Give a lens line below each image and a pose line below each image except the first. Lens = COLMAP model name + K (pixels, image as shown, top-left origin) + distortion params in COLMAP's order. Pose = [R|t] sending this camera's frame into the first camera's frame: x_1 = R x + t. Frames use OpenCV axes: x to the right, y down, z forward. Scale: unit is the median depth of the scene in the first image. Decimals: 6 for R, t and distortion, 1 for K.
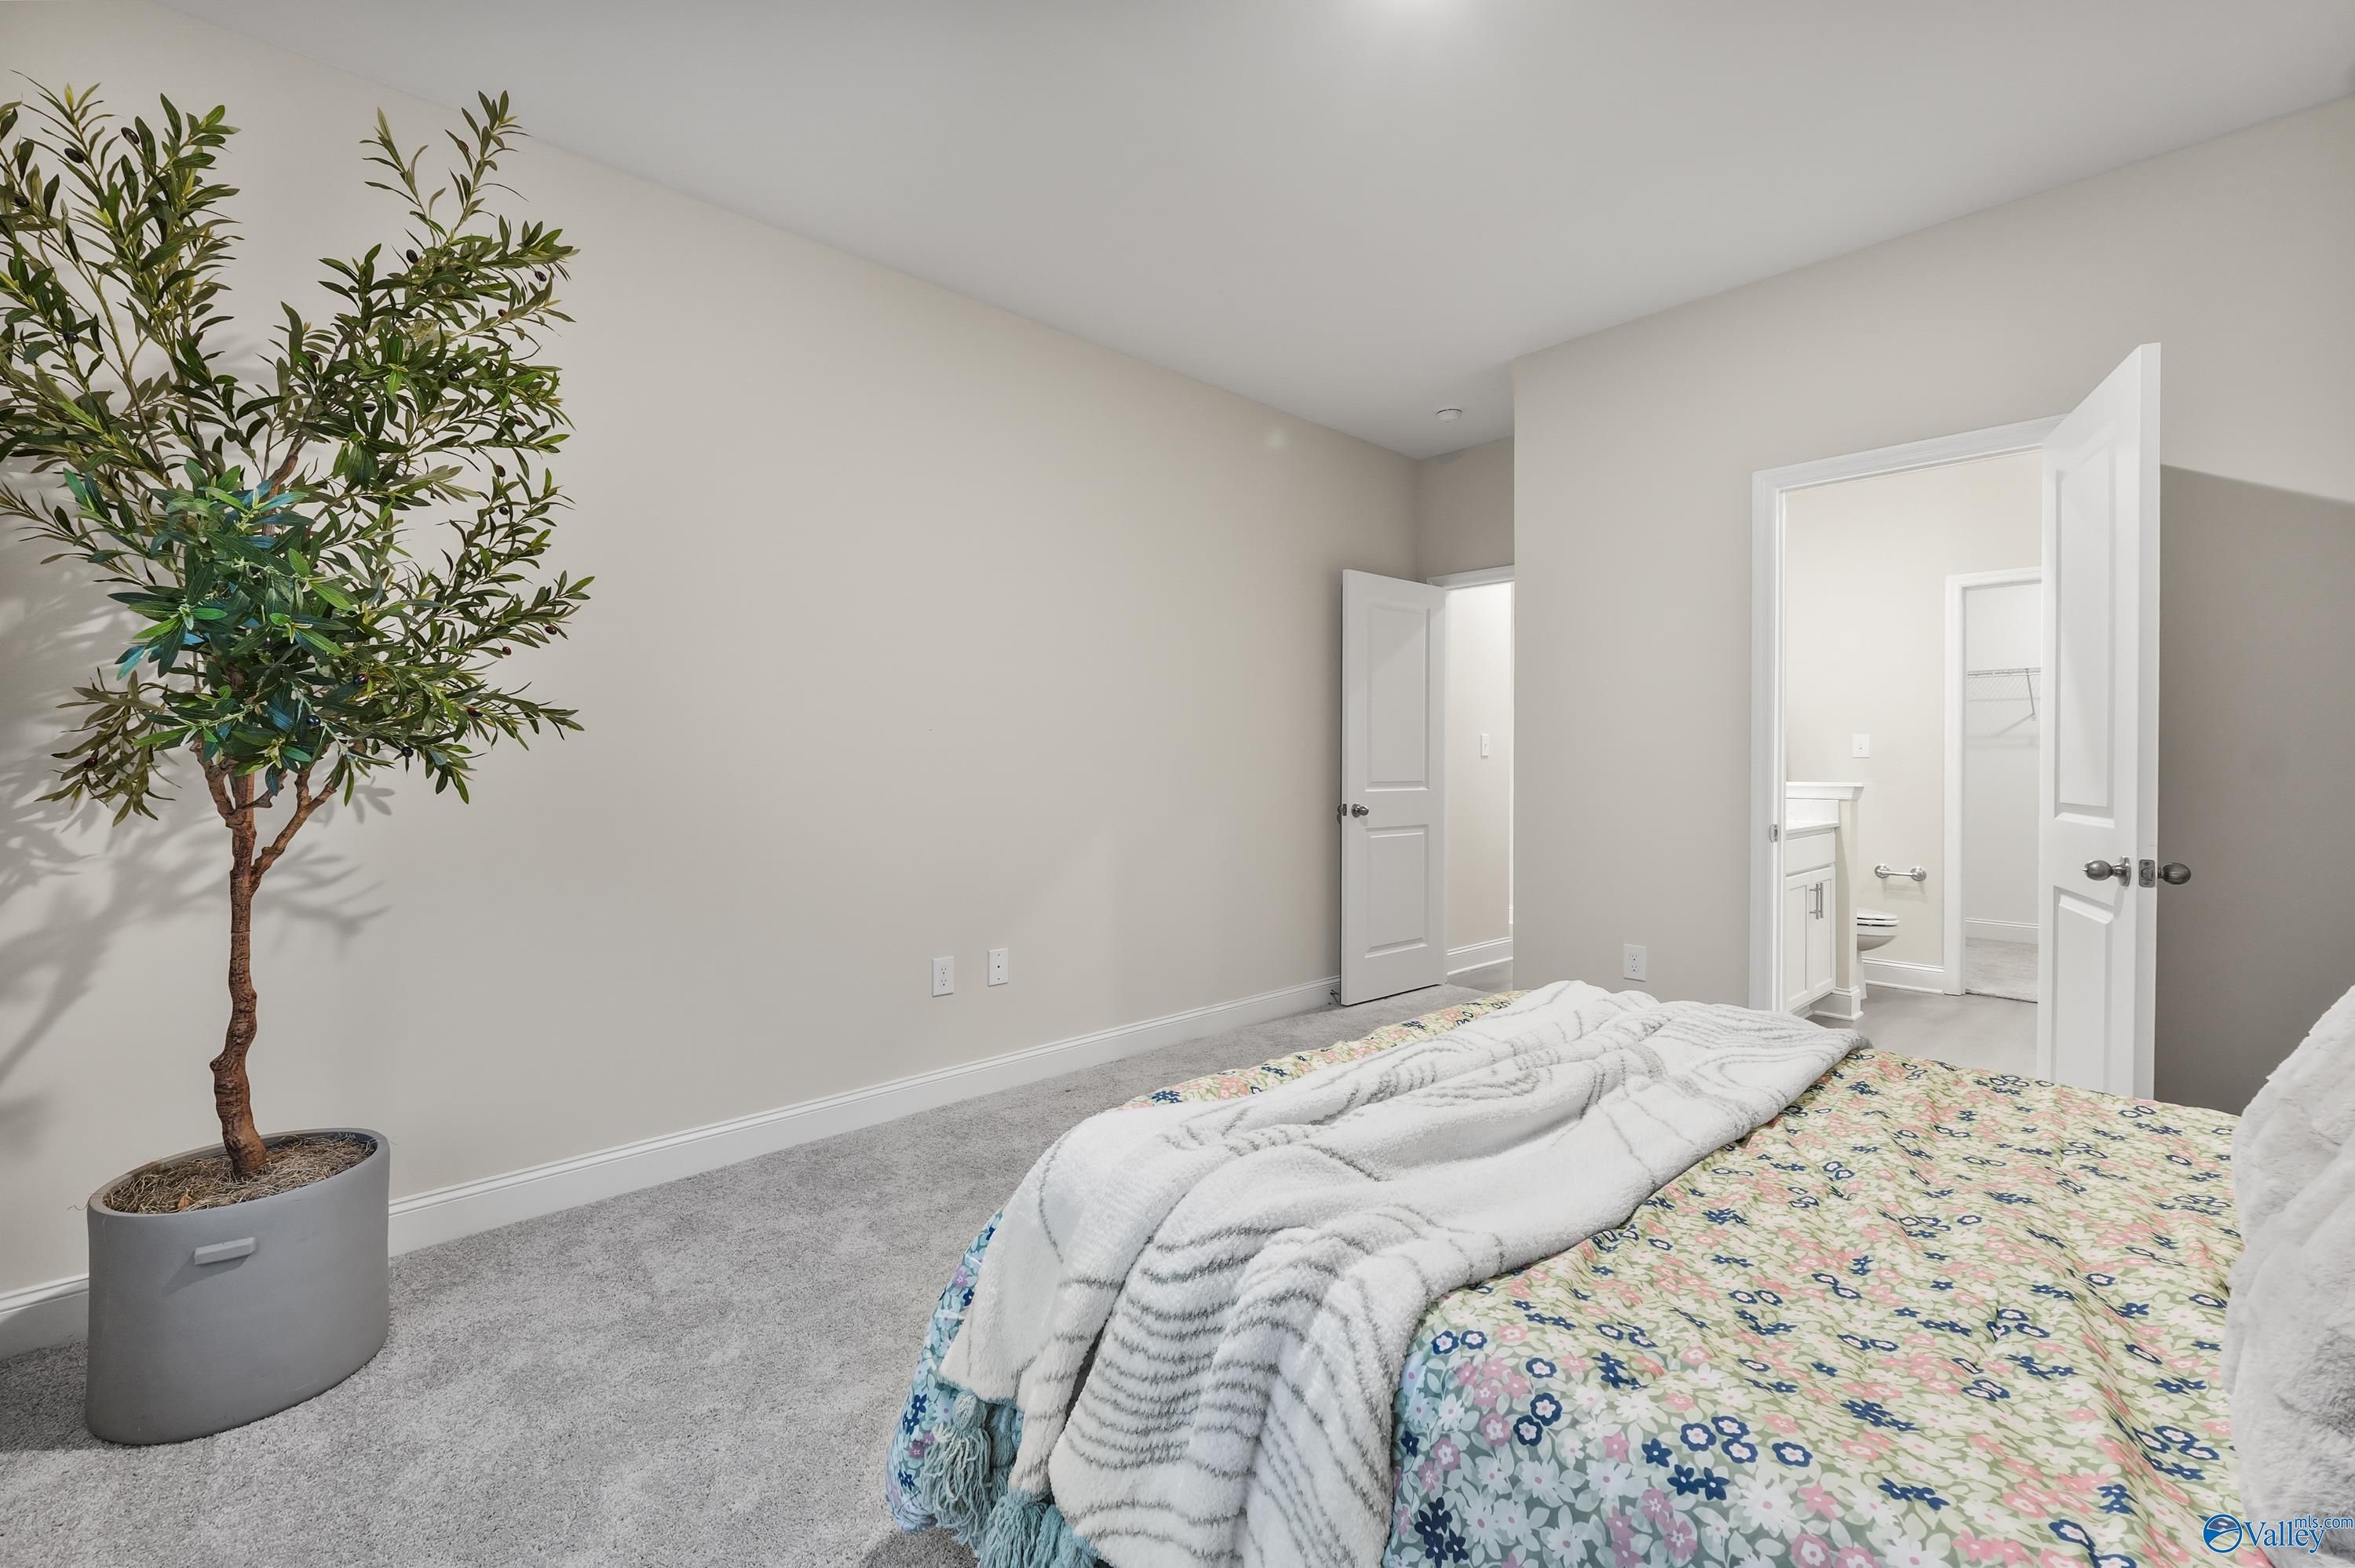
lens RADIAL K [[1034.4, 0, 1182.9], [0, 1034.4, 780.6], [0, 0, 1]] dist [-0.011473, -0.000185]
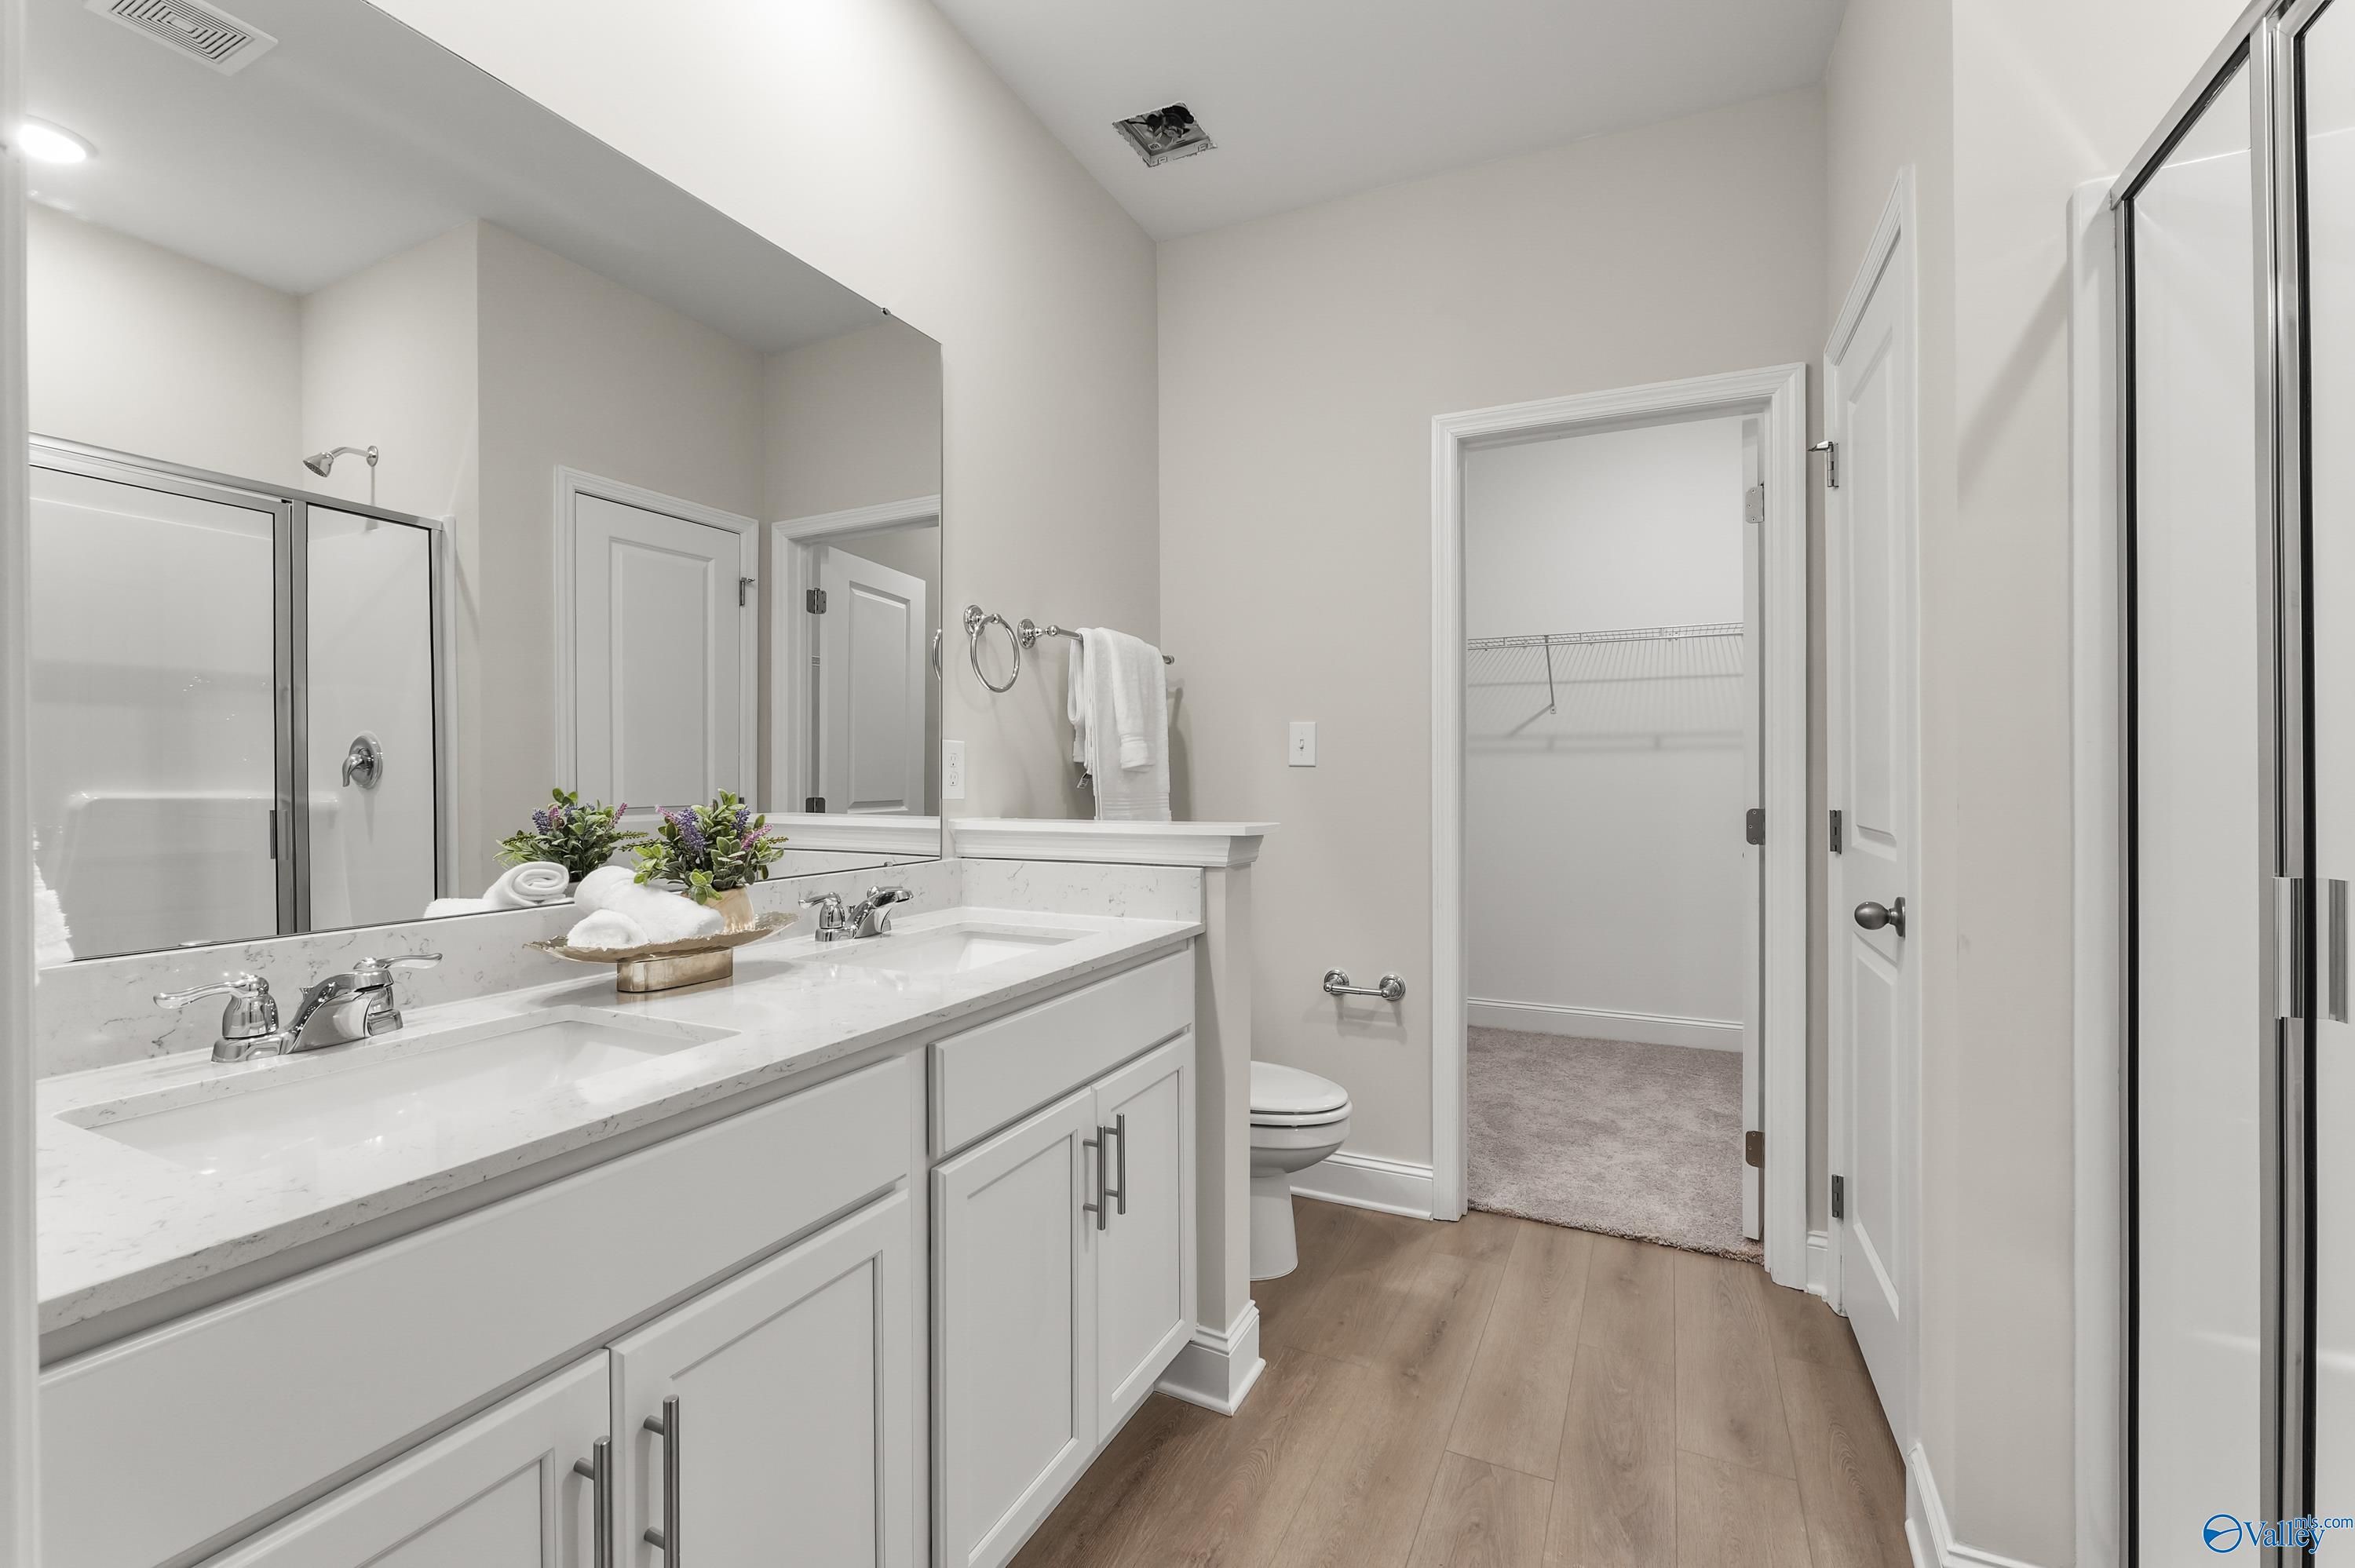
lens RADIAL K [[1034.4, 0, 1182.1], [0, 1034.4, 780.3], [0, 0, 1]] dist [-0.011473, -0.000185]
pose [[0.930724, -0.000495, 0.365722, 0.427023], [0.003390, 0.999968, -0.007275, -0.011911], [-0.365707, 0.008011, 0.930696, 0.552878]]
